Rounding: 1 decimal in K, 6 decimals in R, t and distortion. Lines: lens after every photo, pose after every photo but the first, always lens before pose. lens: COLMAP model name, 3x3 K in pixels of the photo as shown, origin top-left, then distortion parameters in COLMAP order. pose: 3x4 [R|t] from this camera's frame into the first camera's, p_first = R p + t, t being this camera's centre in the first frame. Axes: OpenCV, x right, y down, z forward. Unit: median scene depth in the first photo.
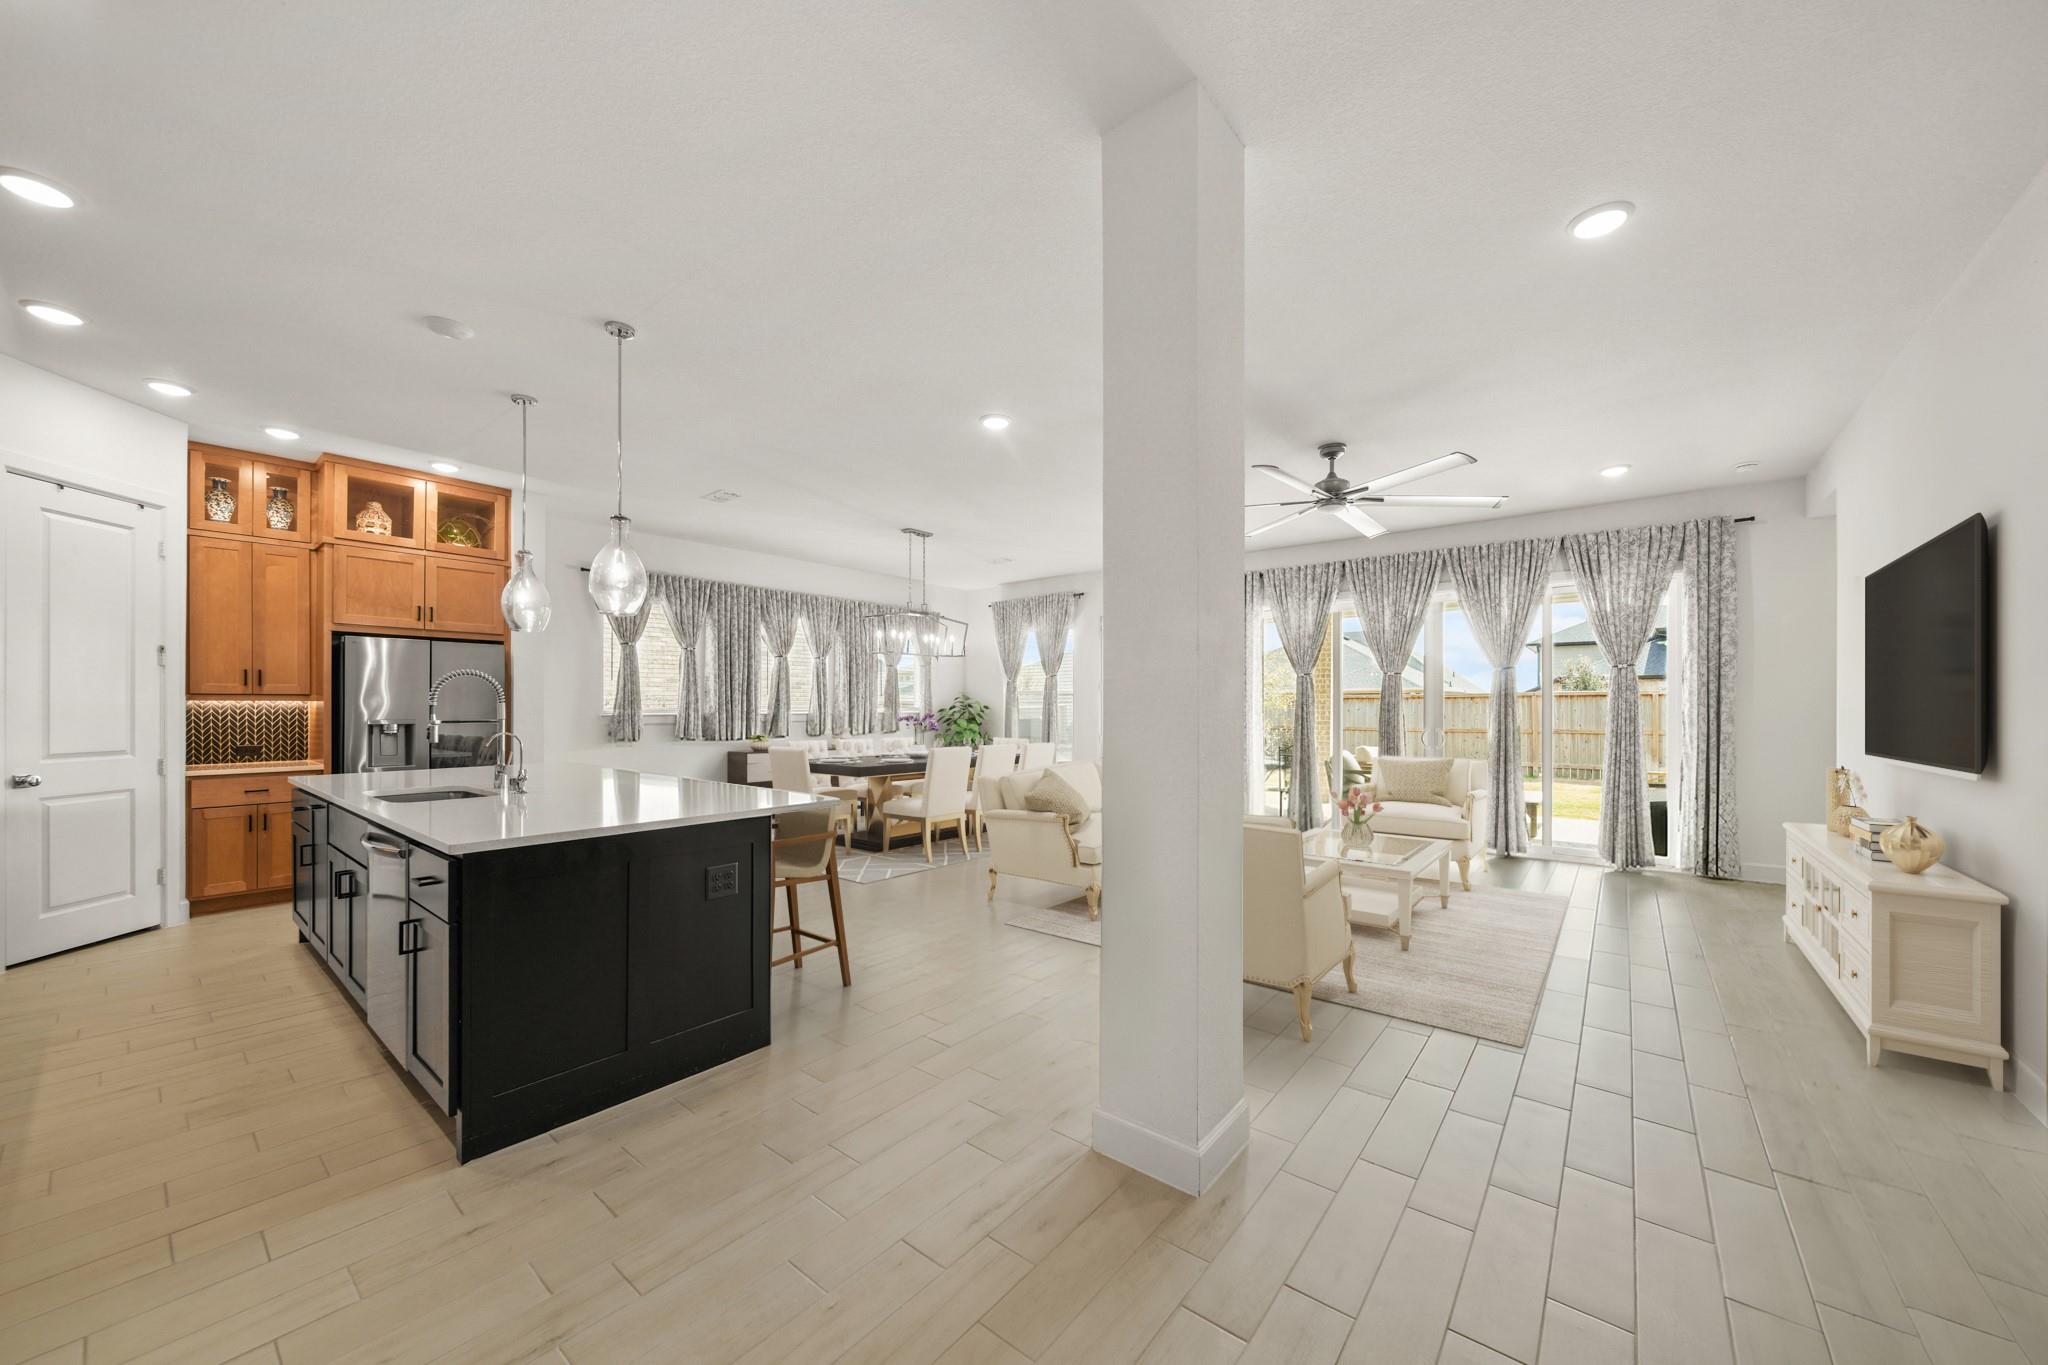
lens RADIAL K [[736.9, 0, 1025.2], [0, 736.9, 705.5], [0, 0, 1]] dist [0.000270, -0.001245]
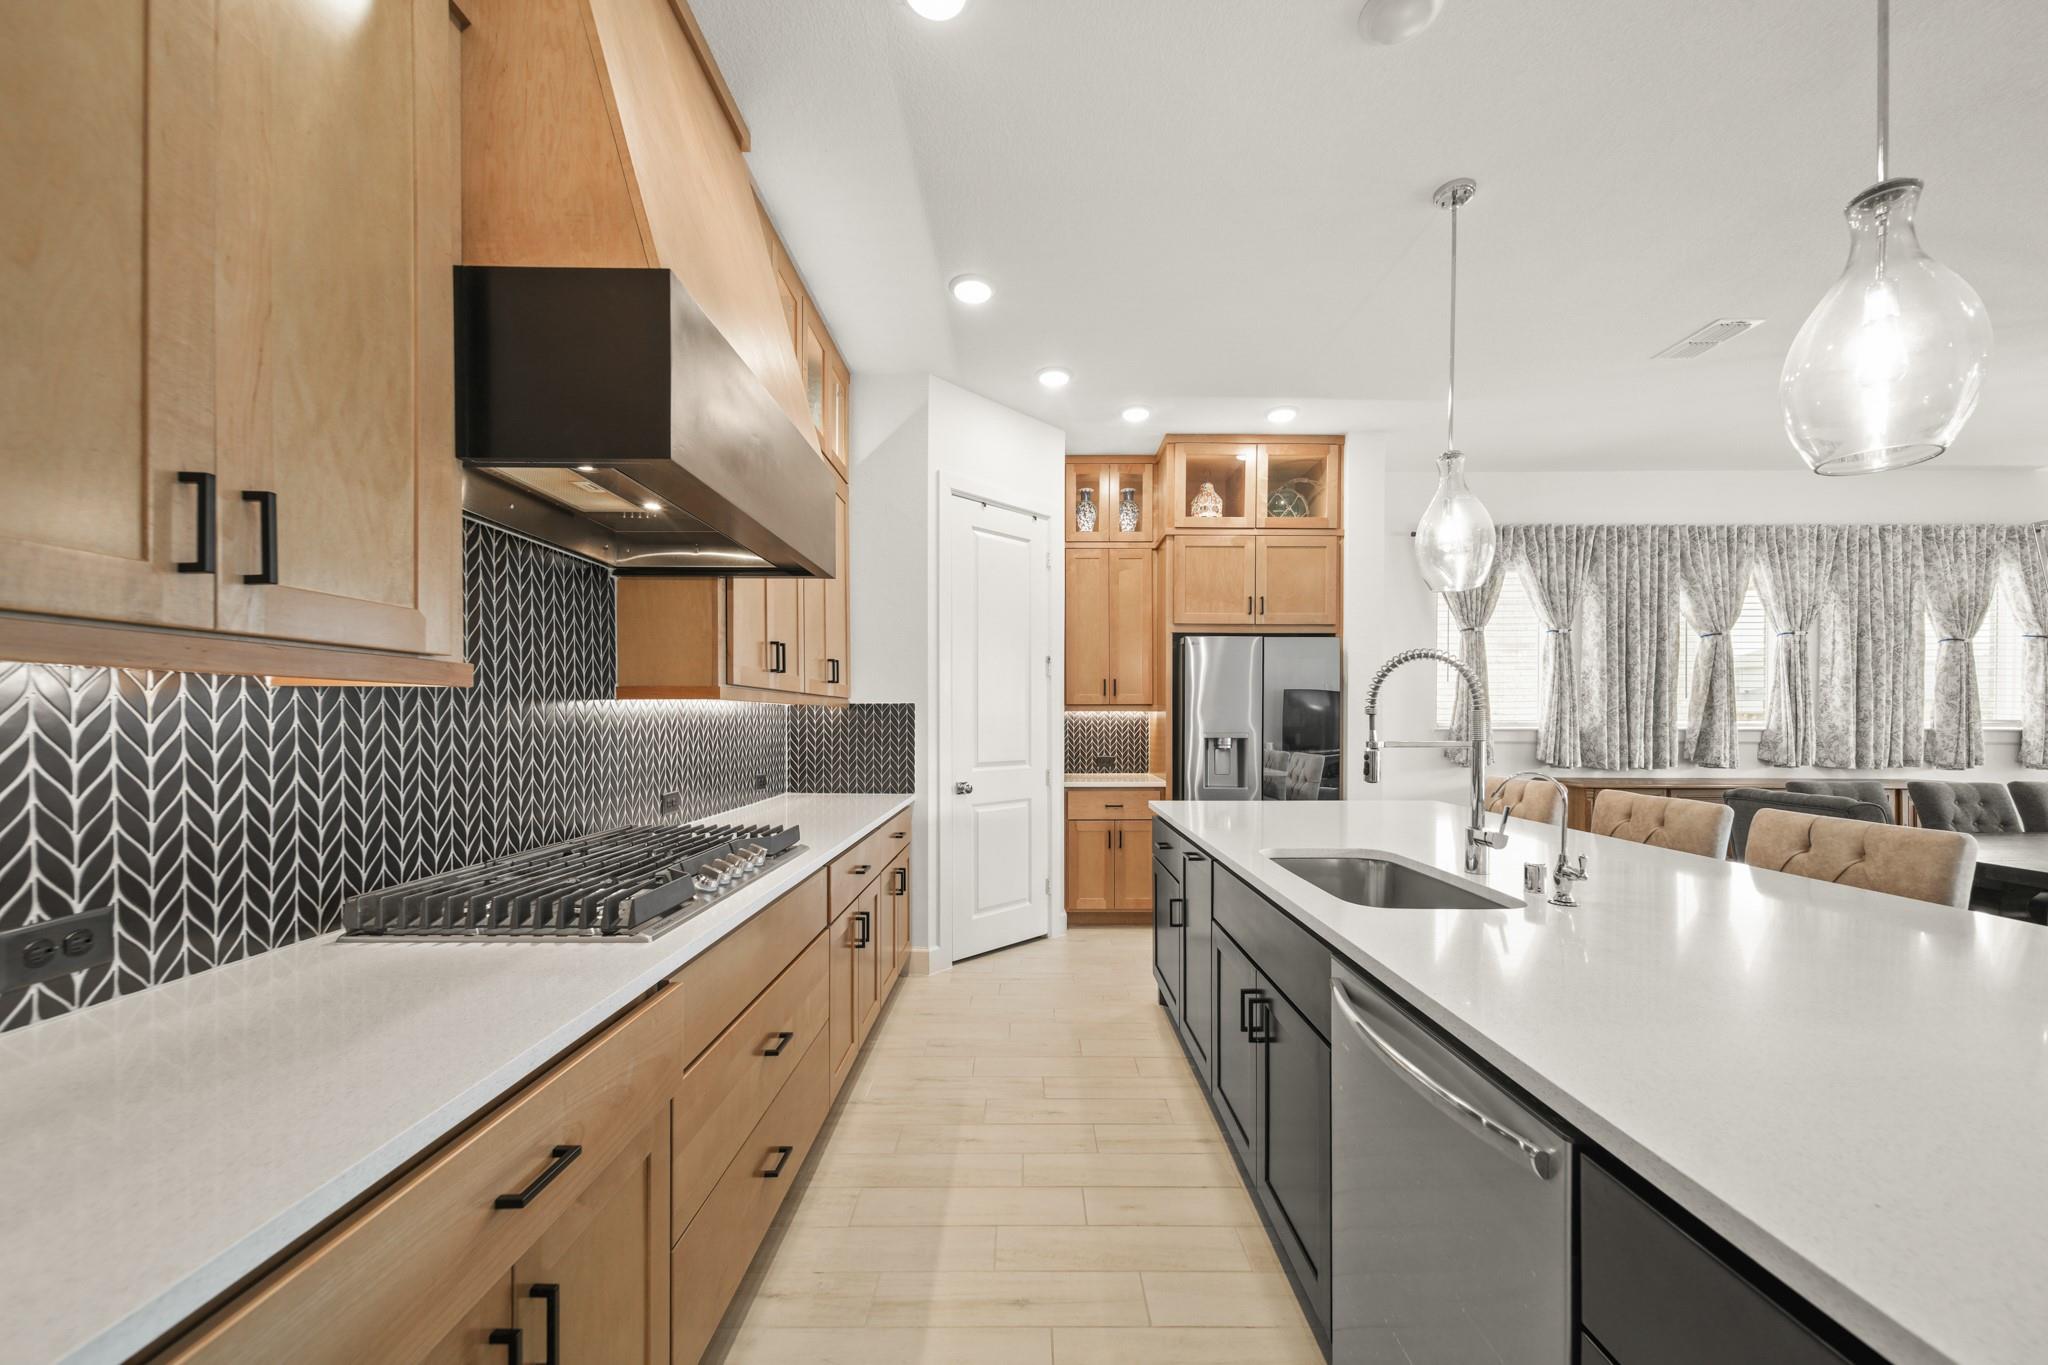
lens RADIAL K [[736.9, 0, 1012.4], [0, 736.9, 723.7], [0, 0, 1]] dist [0.000270, -0.001245]
pose [[0.613782, 0.005250, -0.789458, -0.322888], [0.000747, 0.999974, 0.007231, 0.002546], [0.789476, -0.005028, 0.613761, 0.270049]]
